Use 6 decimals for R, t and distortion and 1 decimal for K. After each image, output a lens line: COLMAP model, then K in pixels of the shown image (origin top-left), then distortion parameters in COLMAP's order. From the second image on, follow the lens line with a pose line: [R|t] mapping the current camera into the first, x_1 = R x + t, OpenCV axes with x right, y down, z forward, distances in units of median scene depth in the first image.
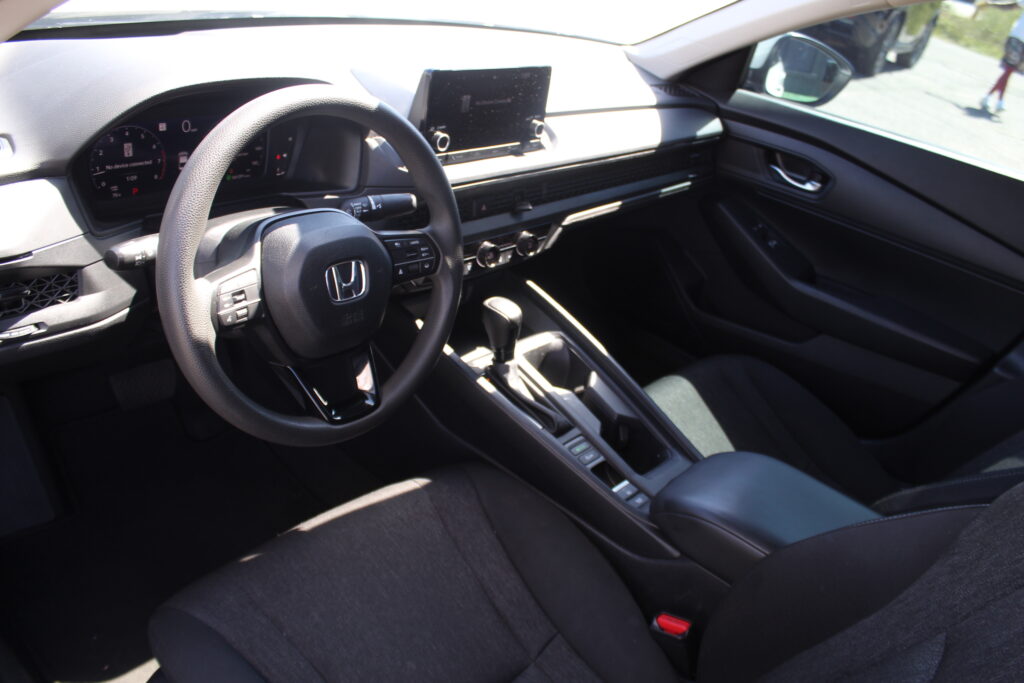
lens RADIAL K [[851.6, 0, 512.0], [0, 851.6, 341.5], [0, 0, 1]] dist [-0.152224, 0.131841]
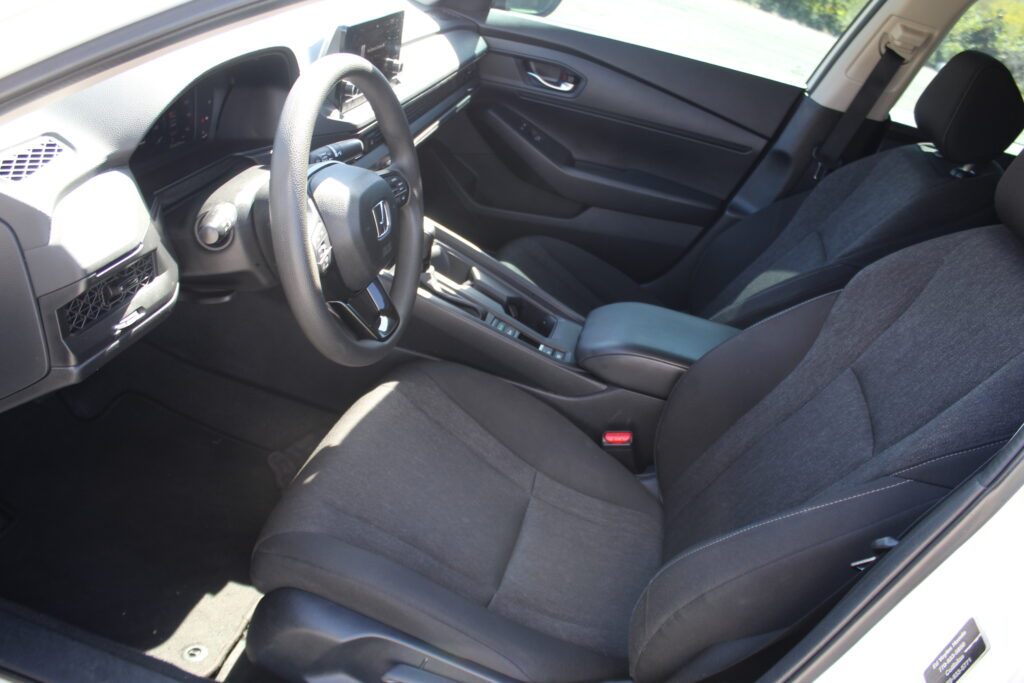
lens RADIAL K [[858.5, 0, 512.0], [0, 858.5, 341.5], [0, 0, 1]] dist [-0.124713, 0.001012]
pose [[0.879879, -0.226007, 0.418011, -0.420994], [0.177127, 0.972249, 0.152832, -0.041195], [-0.440952, -0.060433, 0.895494, -0.118798]]
